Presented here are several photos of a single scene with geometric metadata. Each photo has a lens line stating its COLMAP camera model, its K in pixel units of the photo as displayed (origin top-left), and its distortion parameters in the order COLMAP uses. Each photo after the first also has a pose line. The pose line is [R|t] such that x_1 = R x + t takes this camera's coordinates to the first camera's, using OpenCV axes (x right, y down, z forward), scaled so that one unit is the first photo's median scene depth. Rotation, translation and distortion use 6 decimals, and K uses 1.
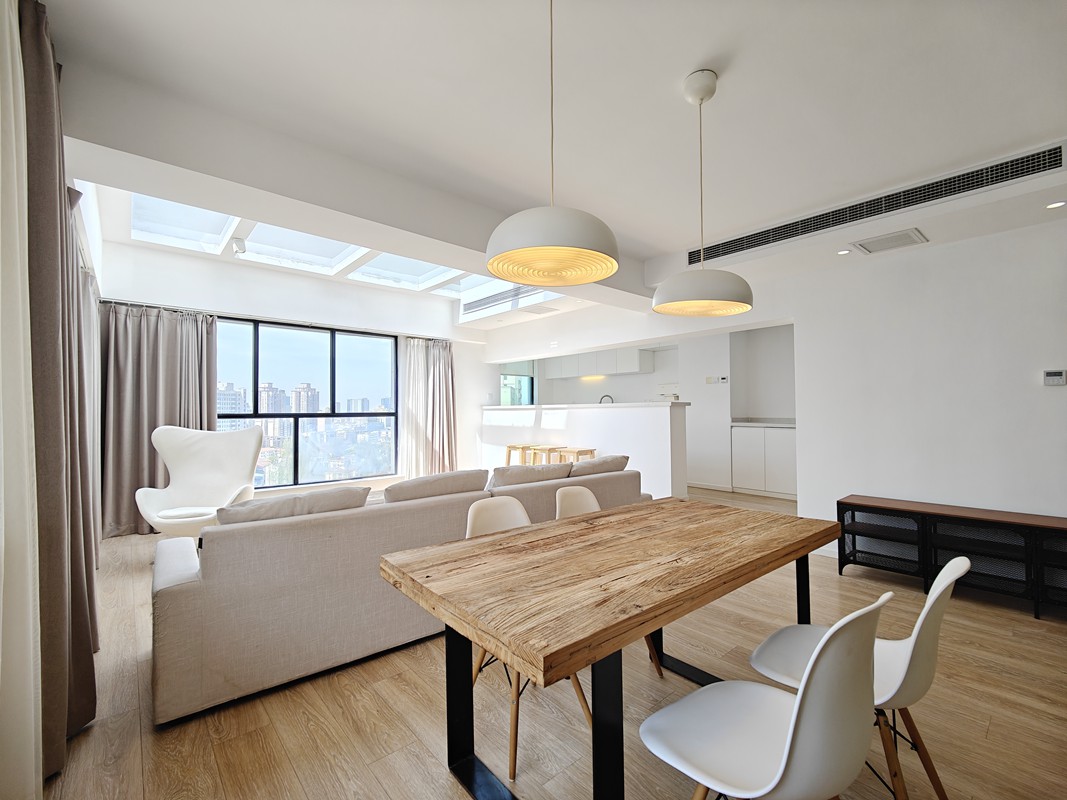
lens RADIAL K [[470.9, 0, 529.7], [0, 470.9, 407.6], [0, 0, 1]] dist [0.001951, -0.000051]
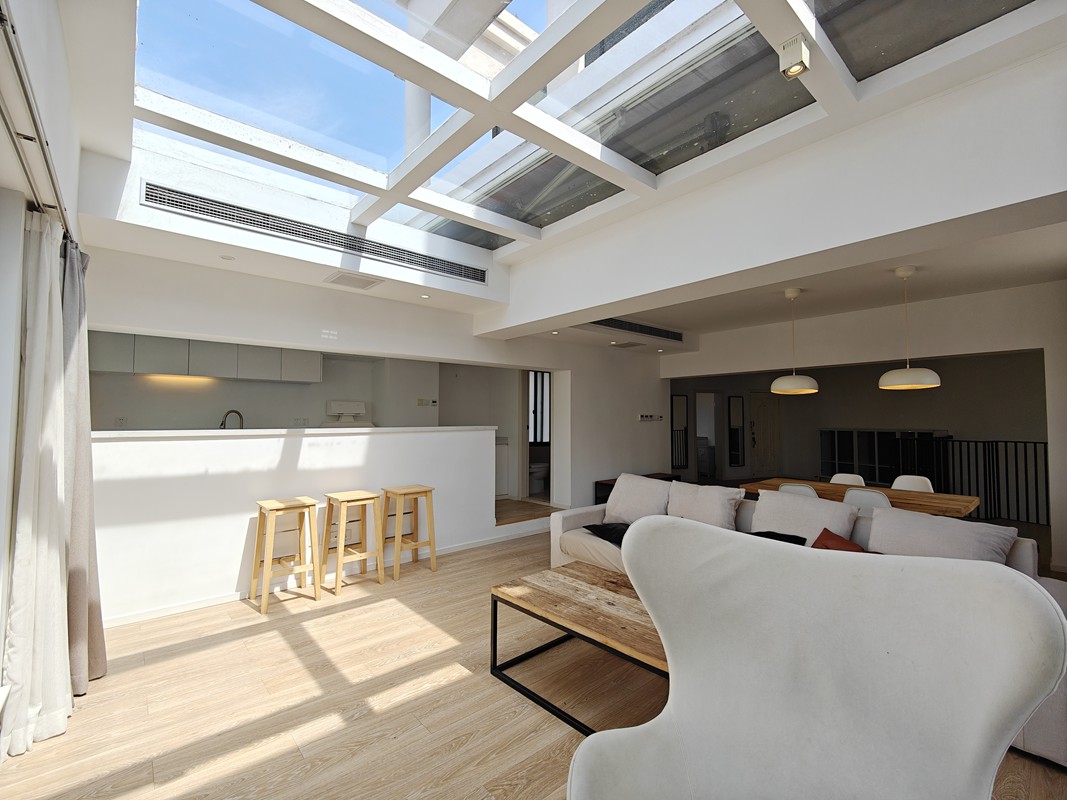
lens RADIAL K [[470.9, 0, 533.4], [0, 470.9, 401.5], [0, 0, 1]] dist [0.001951, -0.000051]
pose [[-0.016233, 0.041596, 0.999003, -0.625459], [-0.008884, 0.999089, -0.041744, -0.020818], [-0.999829, -0.009553, -0.015849, 0.780626]]
